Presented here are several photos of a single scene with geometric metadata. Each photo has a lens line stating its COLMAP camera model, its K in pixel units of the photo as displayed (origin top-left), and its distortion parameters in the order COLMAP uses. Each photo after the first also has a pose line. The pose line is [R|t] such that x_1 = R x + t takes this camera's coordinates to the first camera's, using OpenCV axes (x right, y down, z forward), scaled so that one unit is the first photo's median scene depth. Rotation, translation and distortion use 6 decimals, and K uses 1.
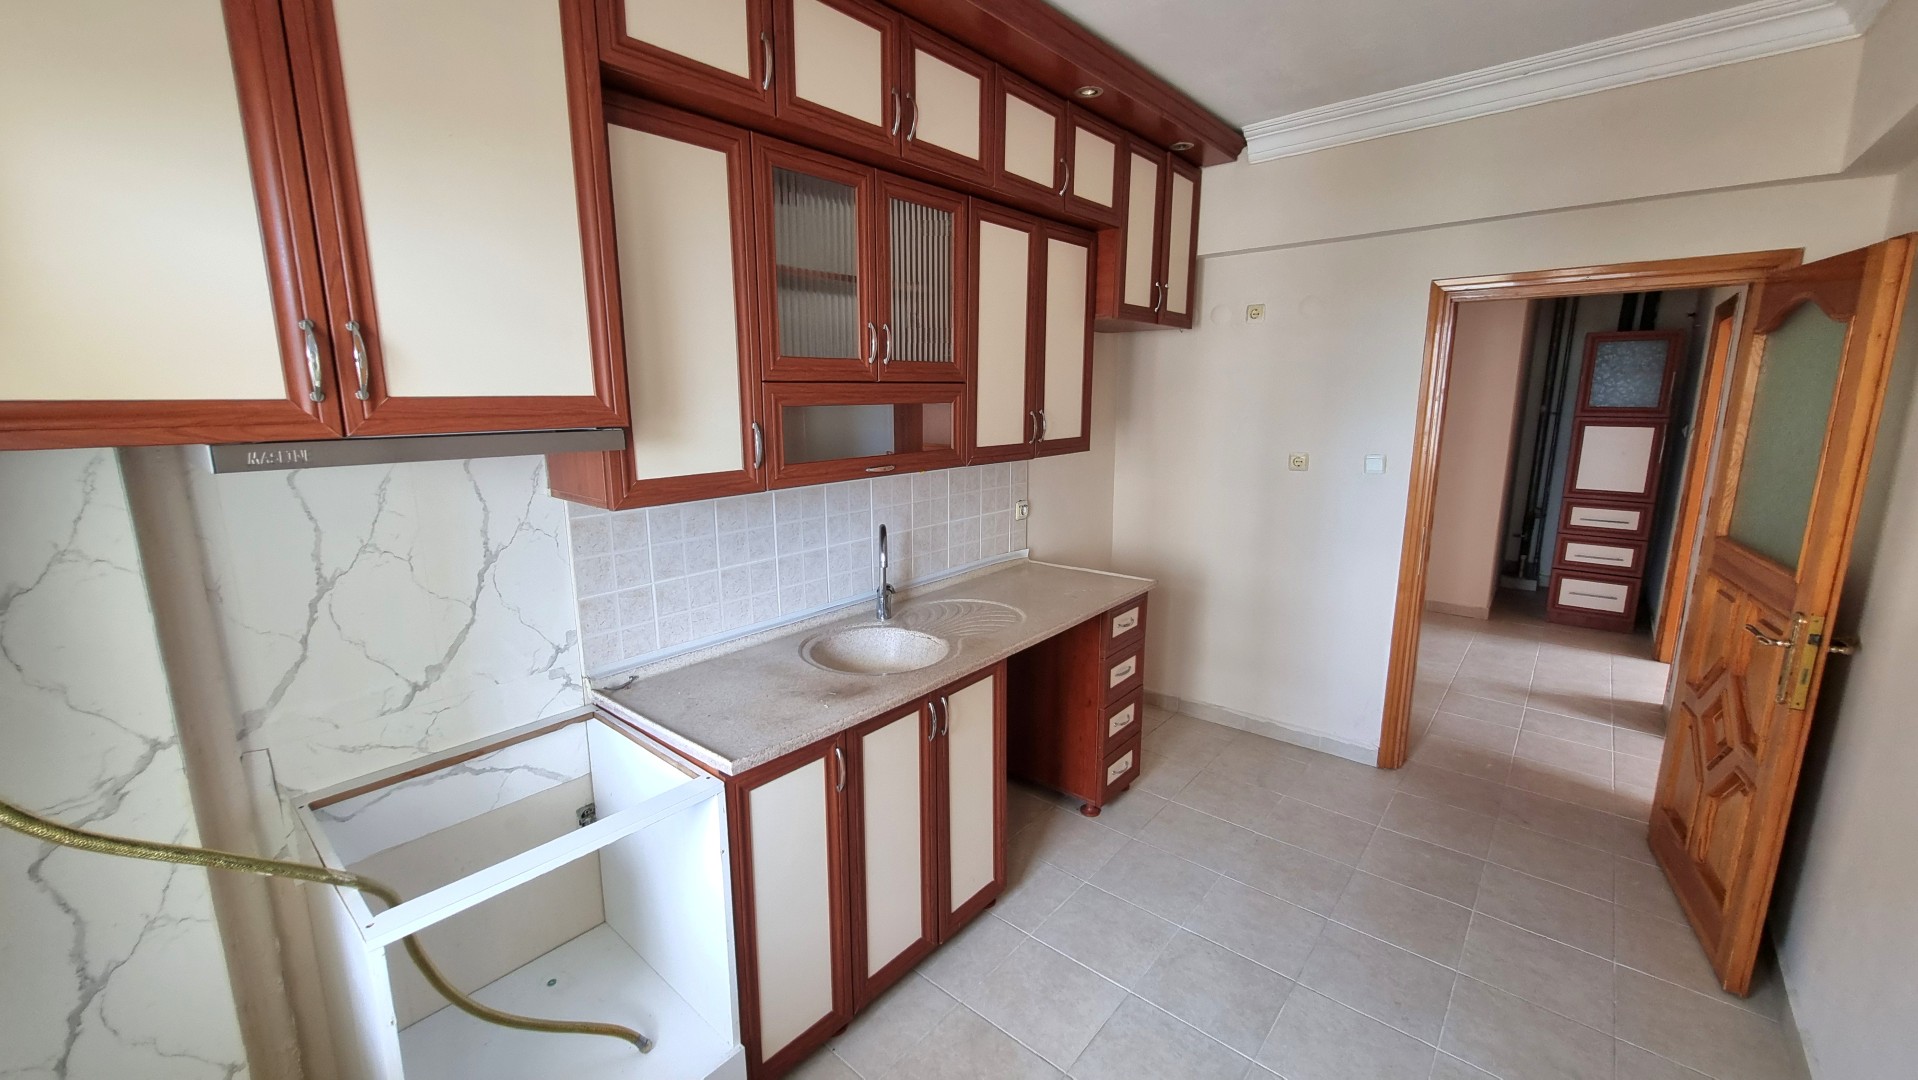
lens RADIAL K [[746.2, 0, 930.5], [0, 746.2, 531.2], [0, 0, 1]] dist [0.001047, -0.001590]
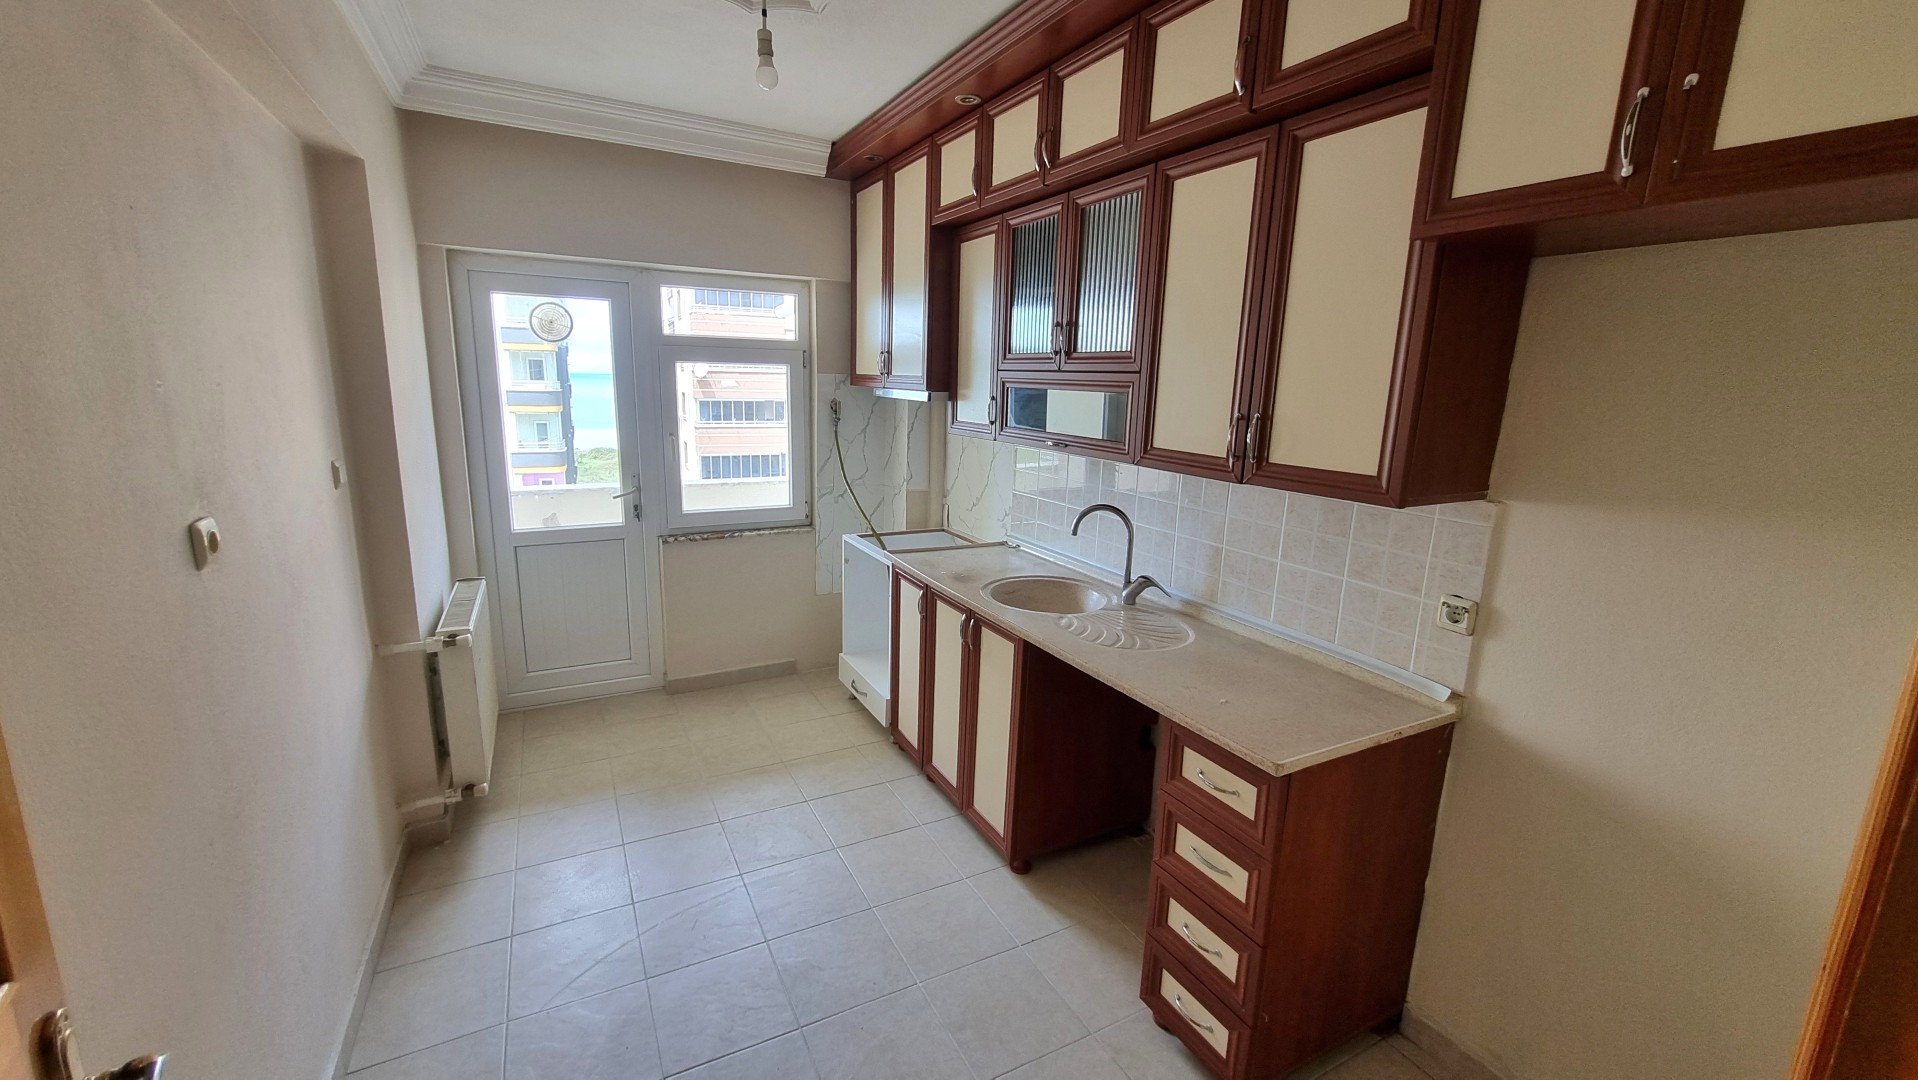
lens RADIAL K [[746.2, 0, 930.5], [0, 746.2, 531.2], [0, 0, 1]] dist [0.001047, -0.001590]
pose [[-0.371750, 0.187658, -0.909168, 0.858678], [-0.191127, 0.942903, 0.272771, -0.184266], [0.908445, 0.275170, -0.314658, 0.946788]]
